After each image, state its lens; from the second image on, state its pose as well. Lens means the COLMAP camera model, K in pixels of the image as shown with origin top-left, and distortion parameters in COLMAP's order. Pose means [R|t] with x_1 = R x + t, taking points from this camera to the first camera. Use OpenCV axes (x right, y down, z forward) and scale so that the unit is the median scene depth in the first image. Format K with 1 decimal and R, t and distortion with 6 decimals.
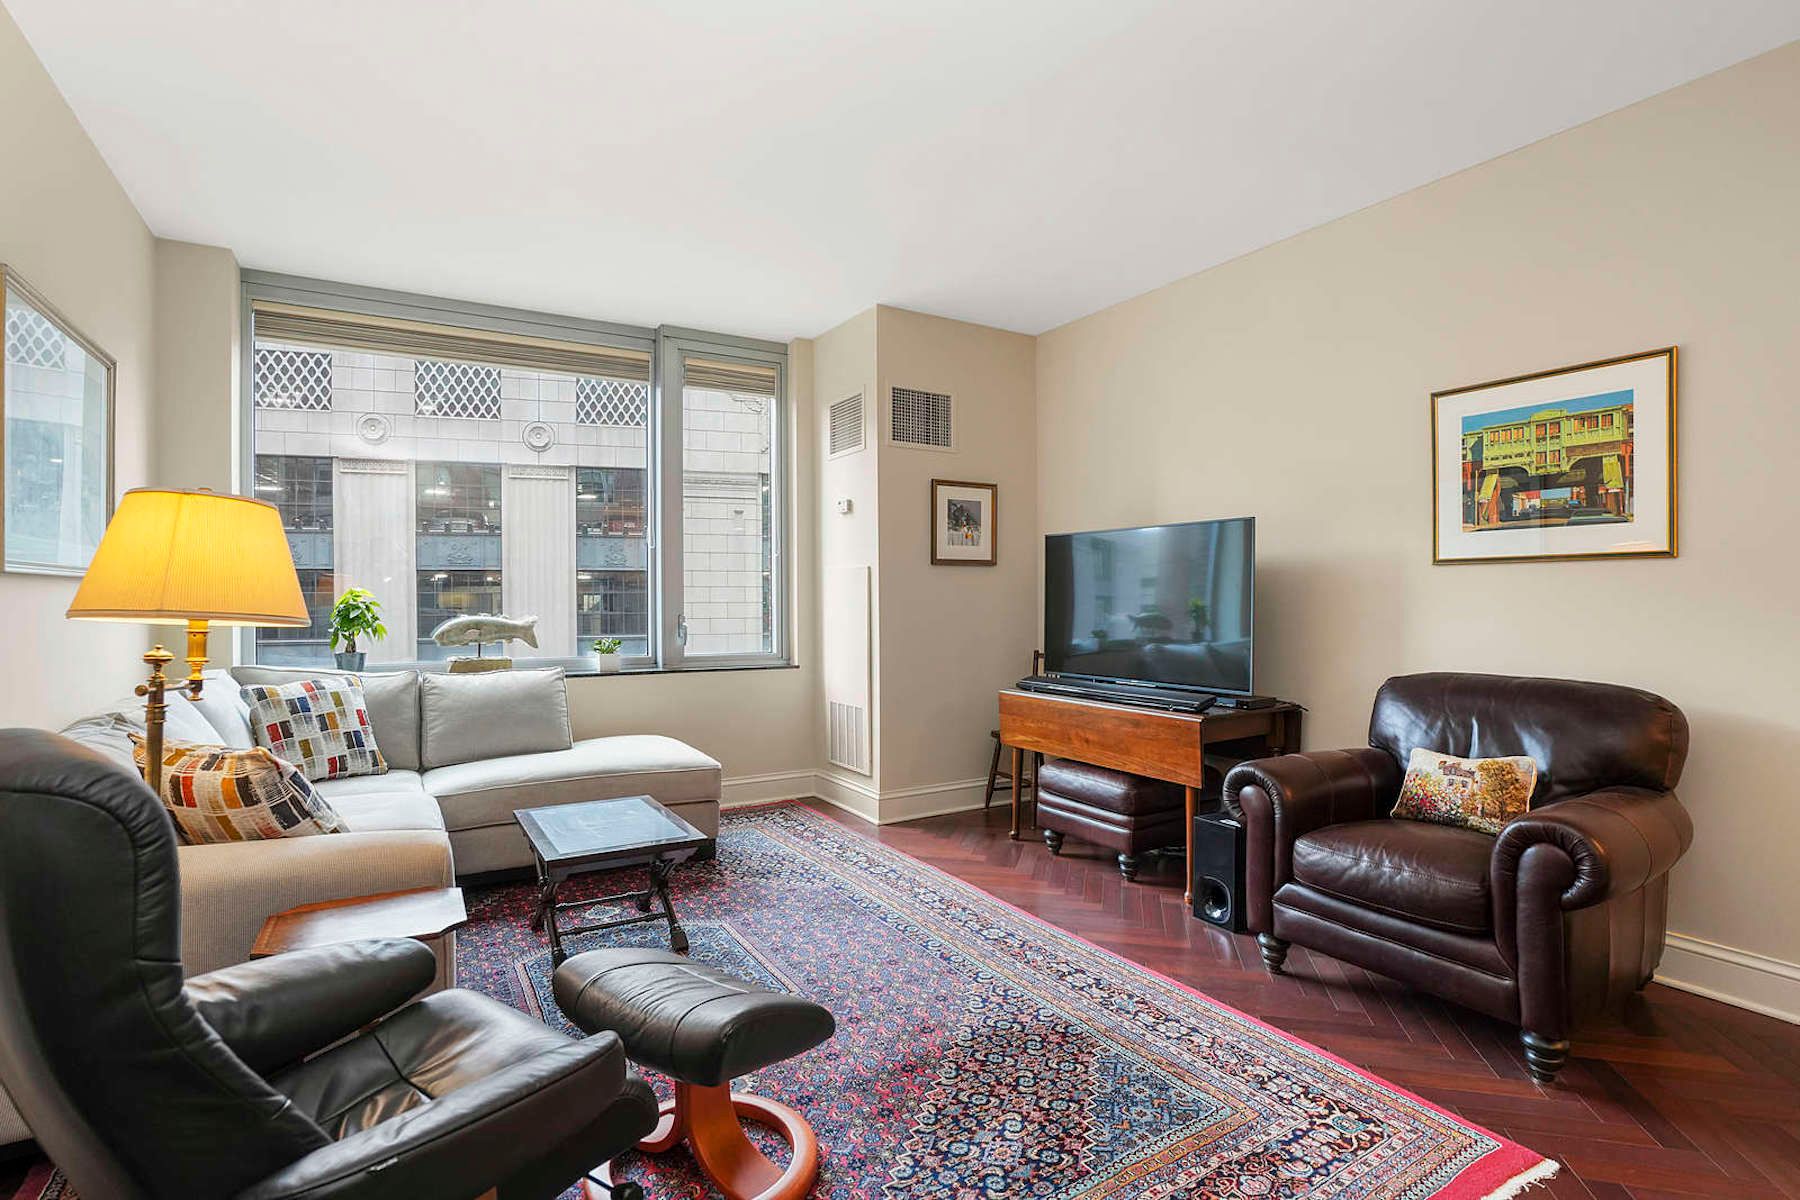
lens RADIAL K [[826.7, 0, 933.7], [0, 826.7, 608.2], [0, 0, 1]] dist [-0.061533, 0.028272]
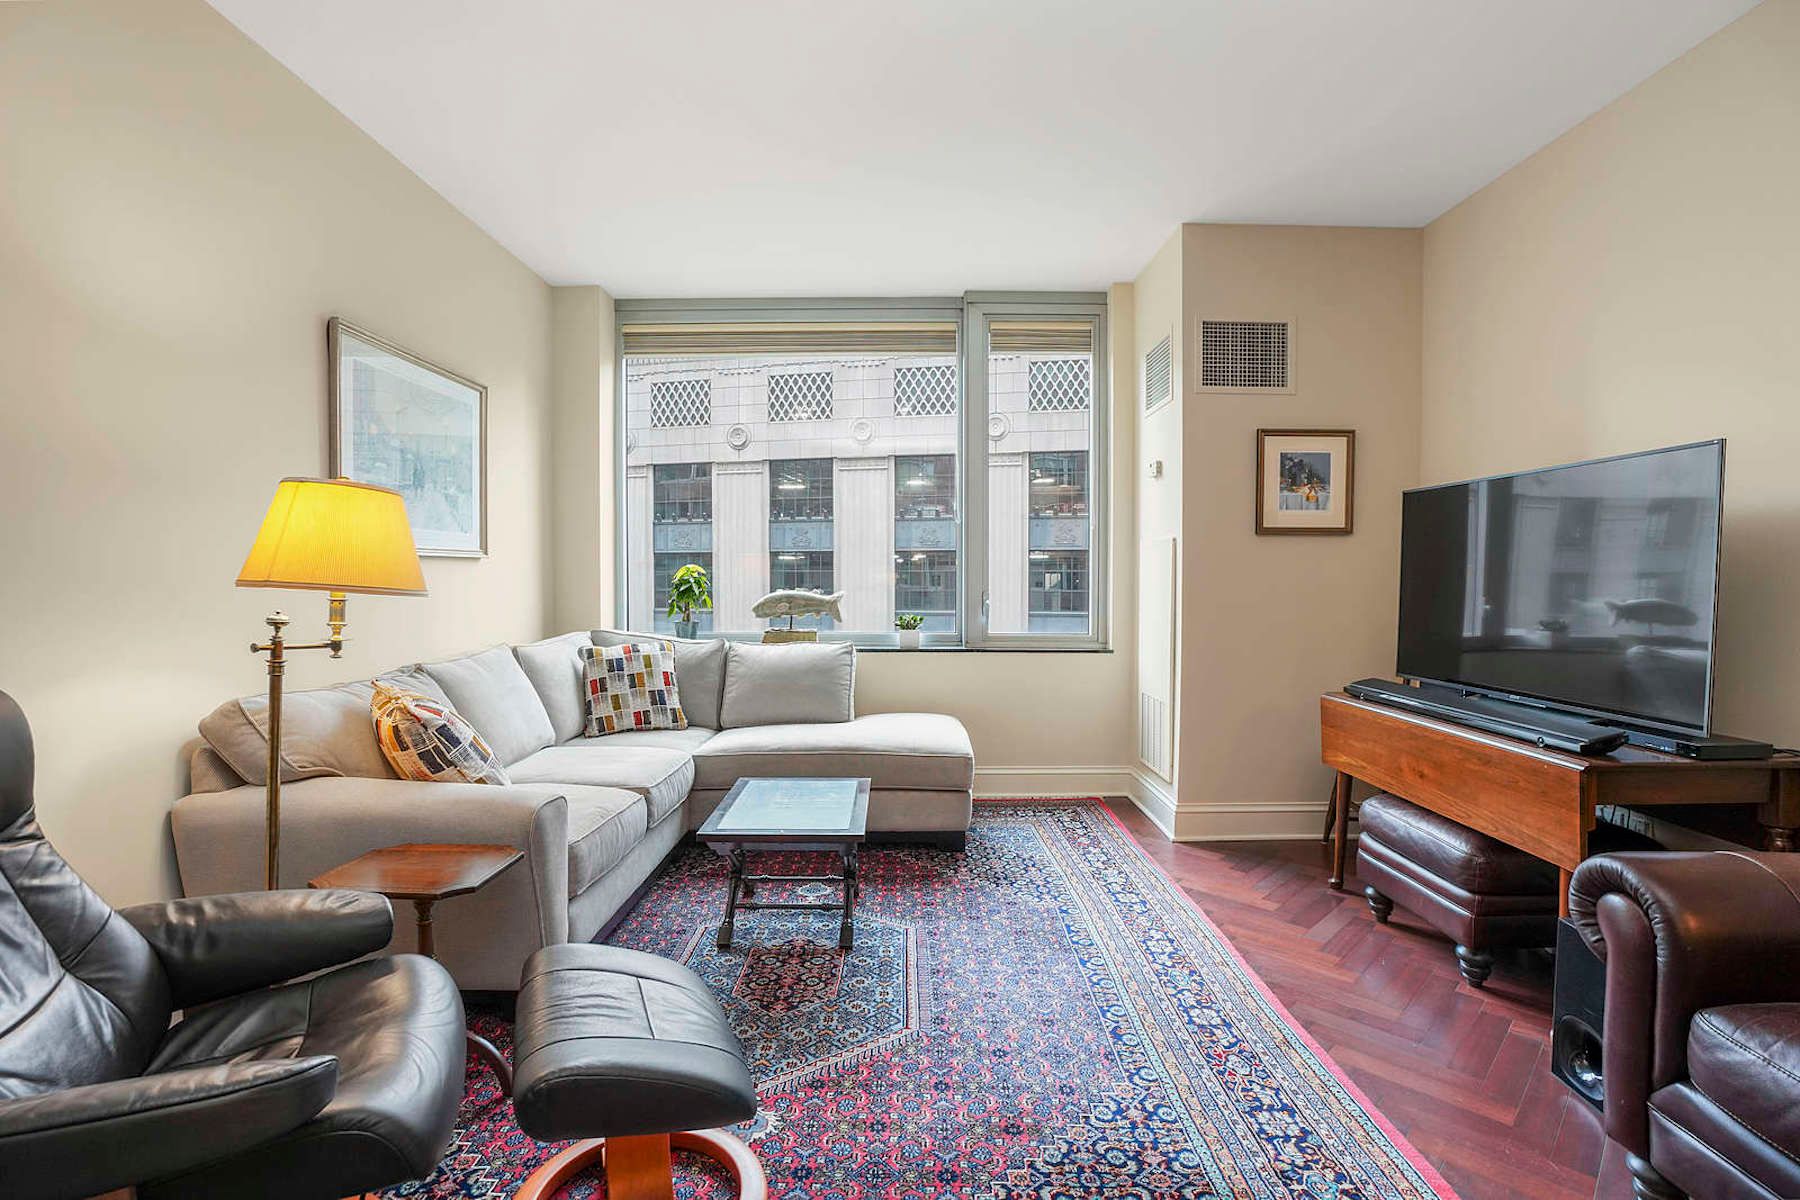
lens RADIAL K [[826.7, 0, 933.7], [0, 826.7, 608.2], [0, 0, 1]] dist [-0.061533, 0.028272]
pose [[0.856457, 0.022648, -0.515722, 0.178706], [-0.009265, 0.999551, 0.028510, 0.000049], [0.516136, -0.019639, 0.856281, 0.177592]]
